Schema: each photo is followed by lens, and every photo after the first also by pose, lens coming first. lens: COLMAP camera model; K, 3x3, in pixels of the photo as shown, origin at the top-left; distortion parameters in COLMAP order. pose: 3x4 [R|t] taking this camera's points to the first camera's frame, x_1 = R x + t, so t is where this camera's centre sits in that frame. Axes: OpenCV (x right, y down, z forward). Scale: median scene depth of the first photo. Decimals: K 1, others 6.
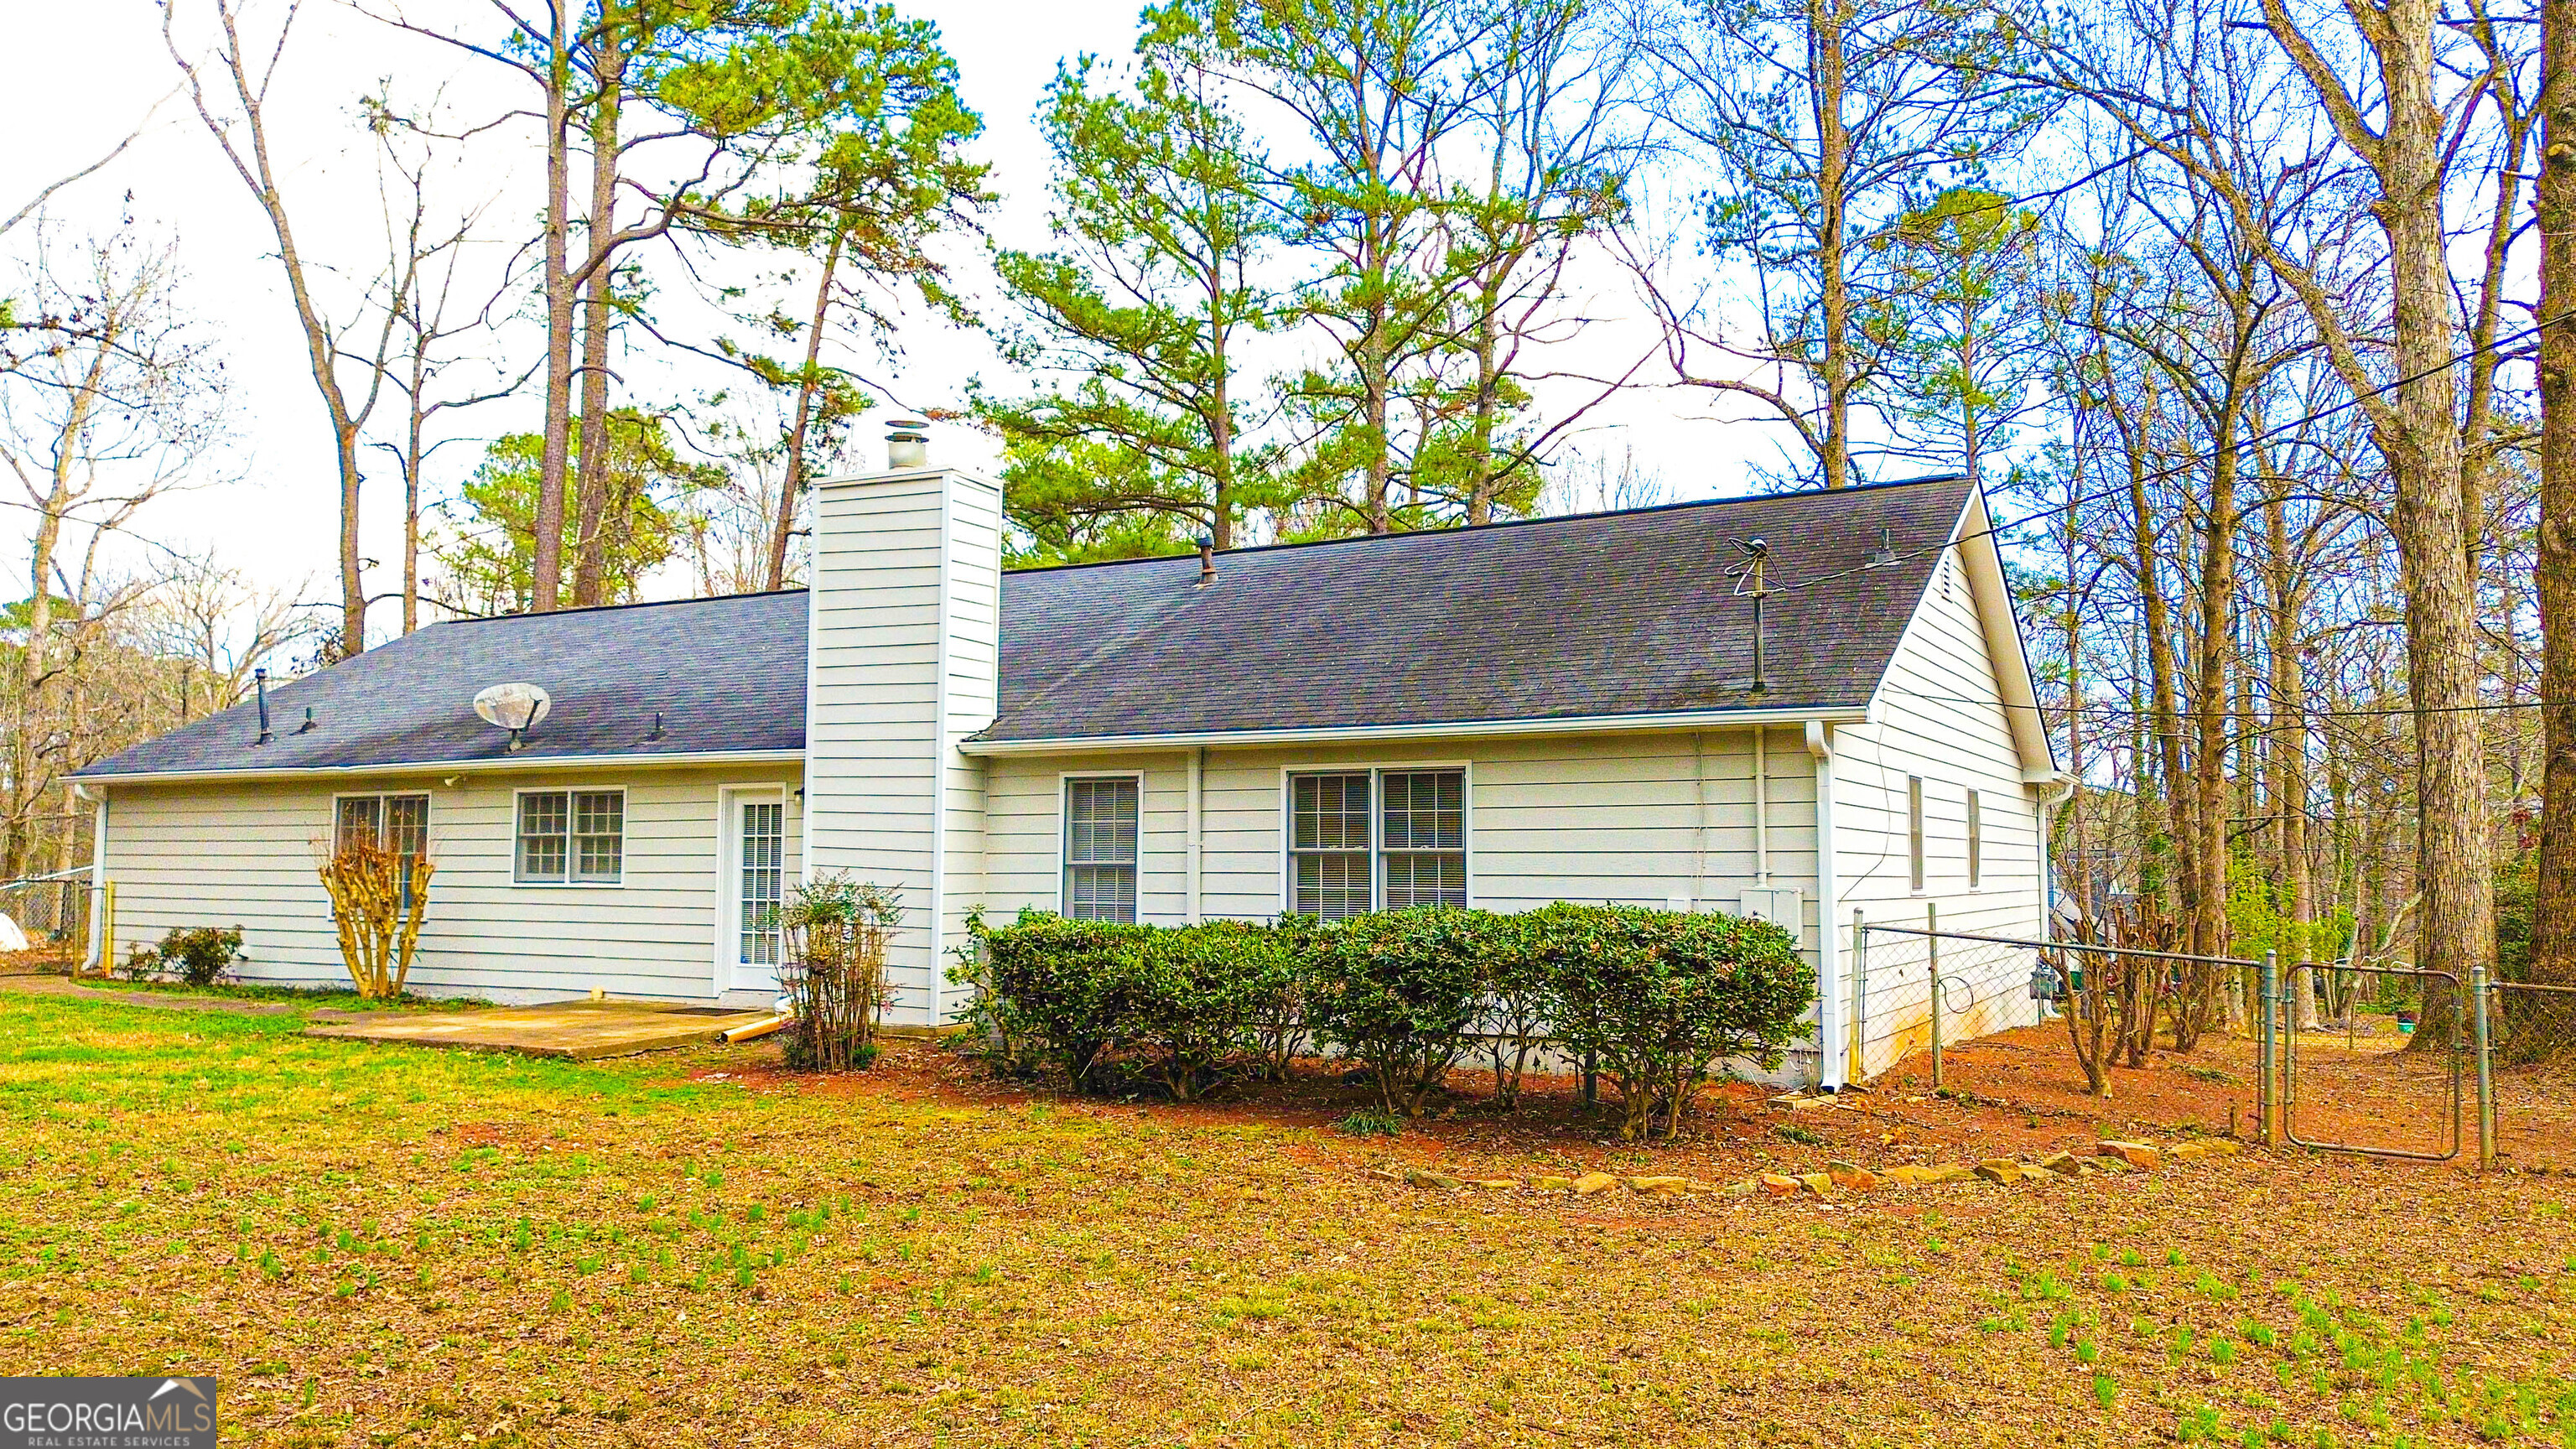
lens RADIAL K [[1814.9, 0, 1301.5], [0, 1814.9, 734.2], [0, 0, 1]] dist [0.070289, -0.070219]
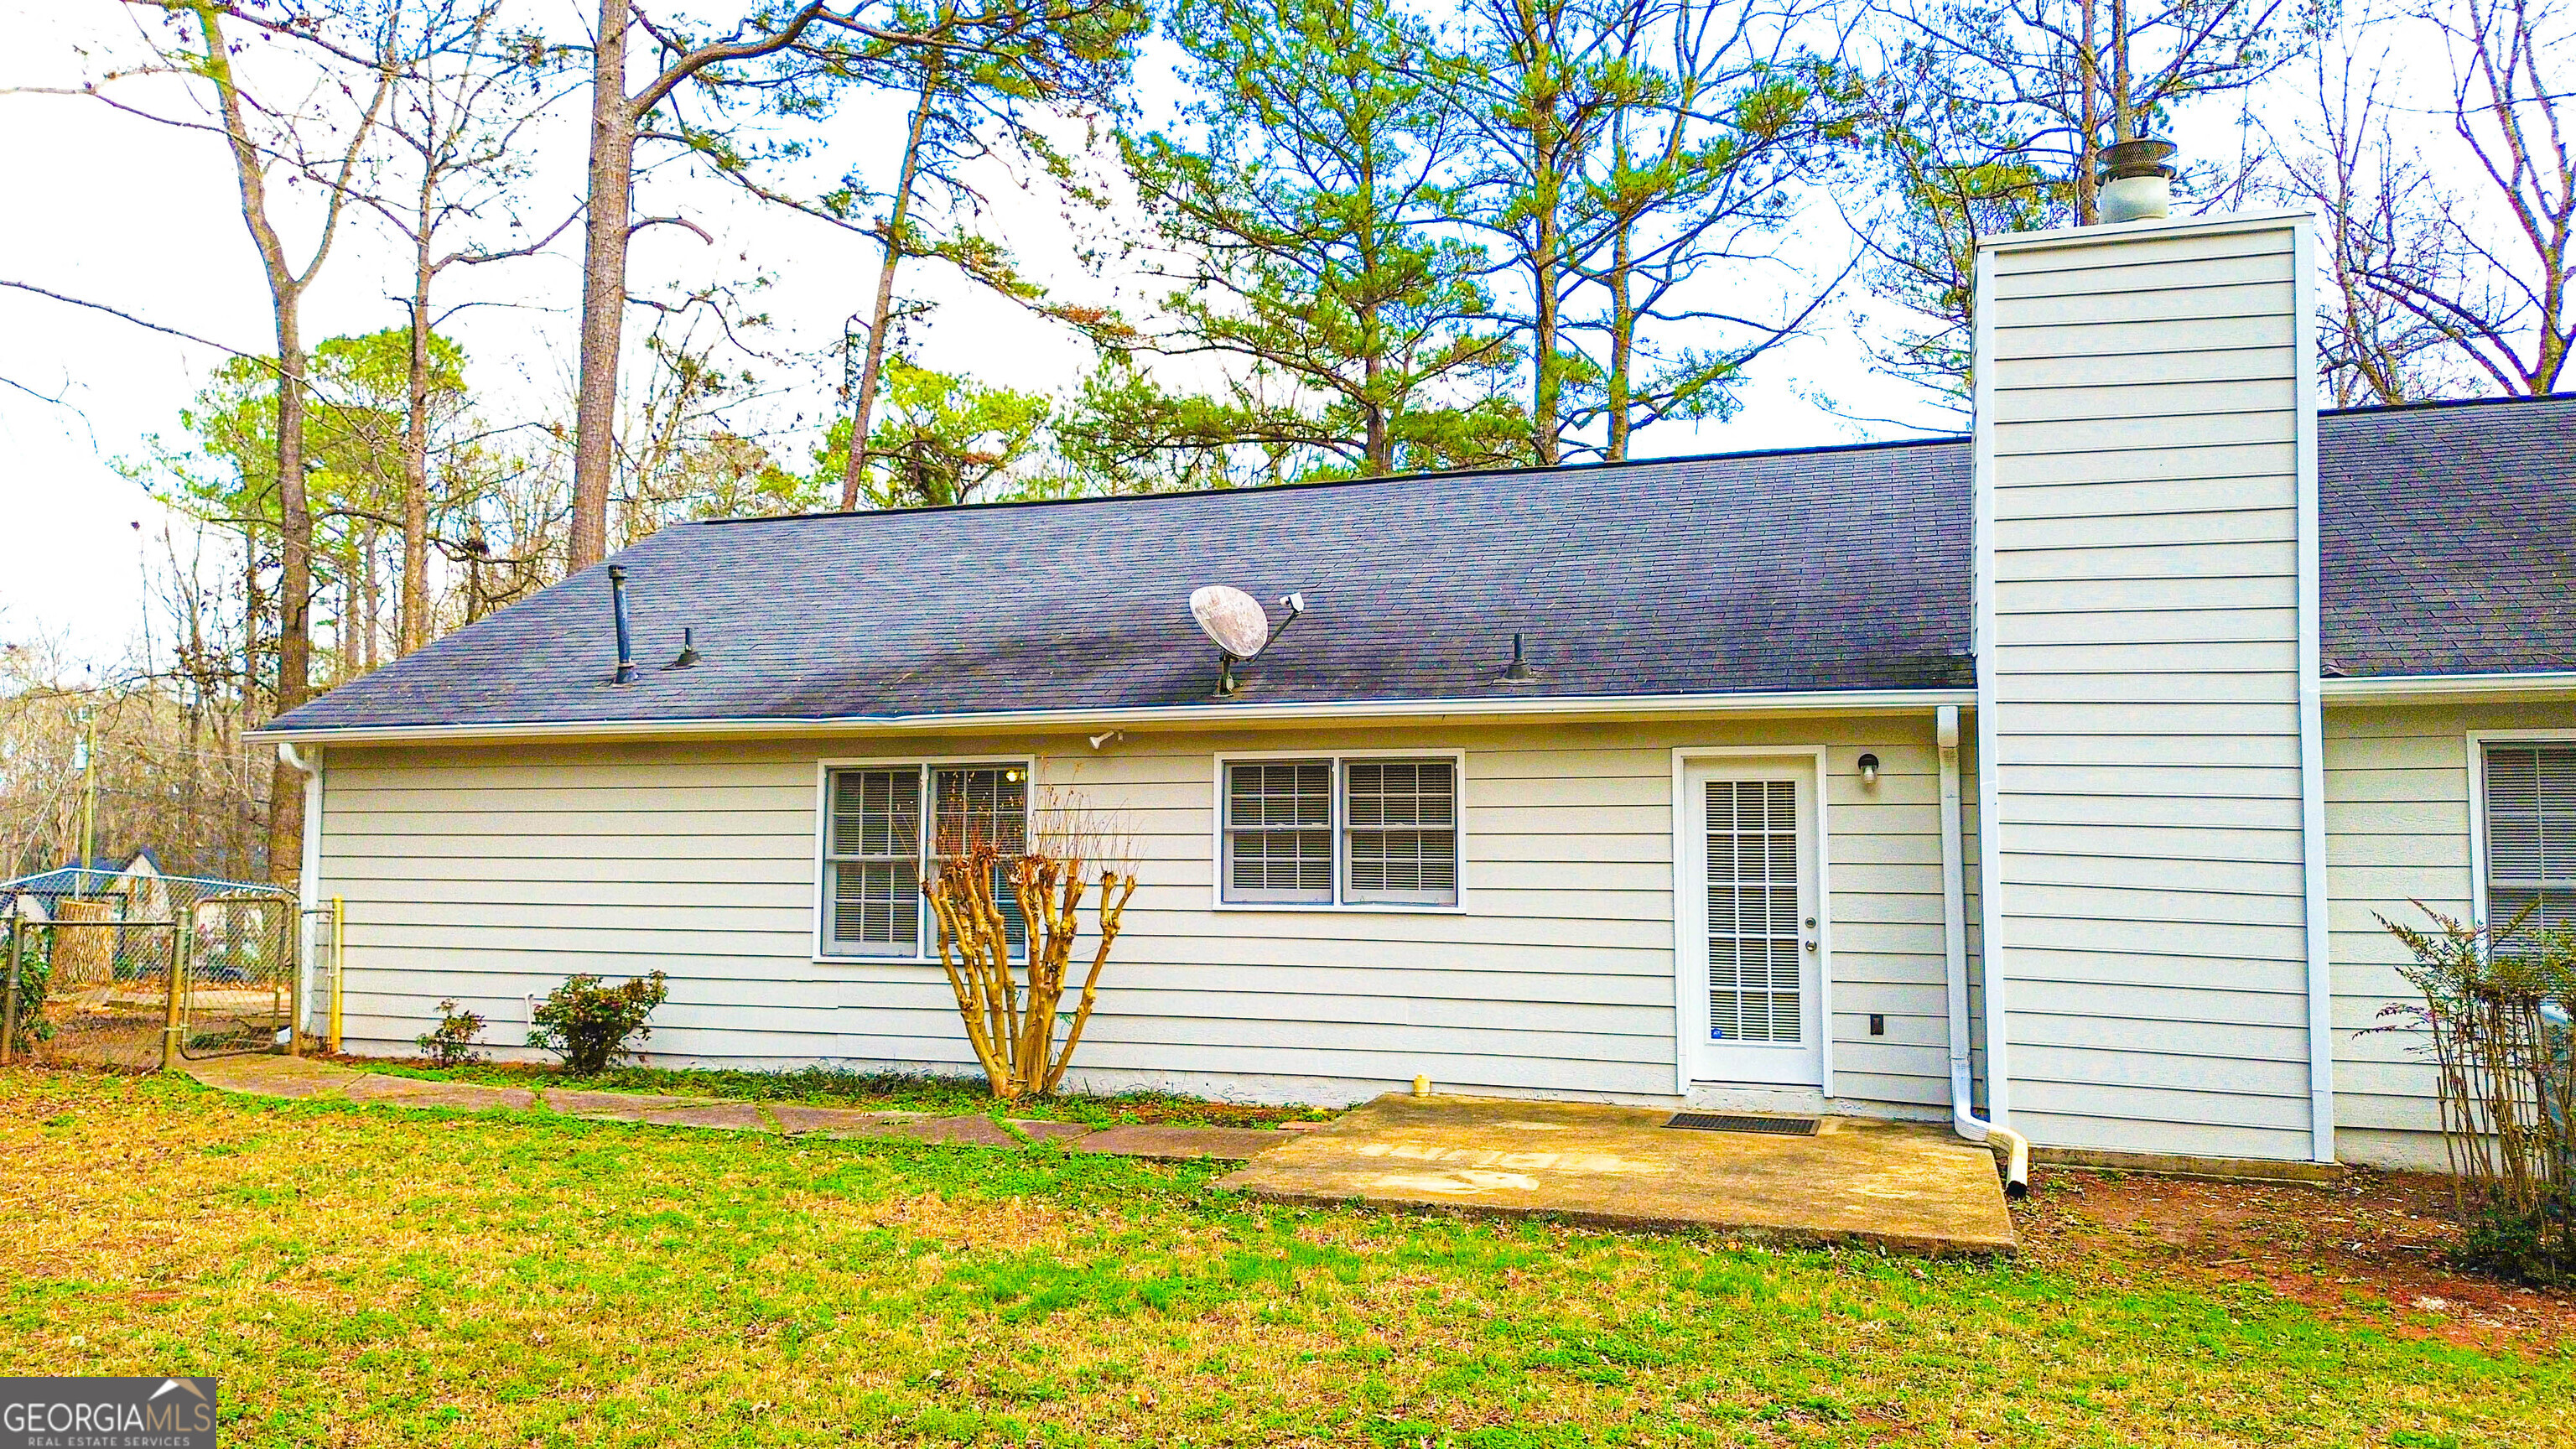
lens RADIAL K [[1814.9, 0, 1285.6], [0, 1814.9, 724.4], [0, 0, 1]] dist [0.070289, -0.070219]
pose [[0.984205, 0.014124, 0.176468, -0.483317], [-0.013530, 0.999898, -0.004570, 0.020856], [-0.176514, 0.002110, 0.984296, 0.361891]]
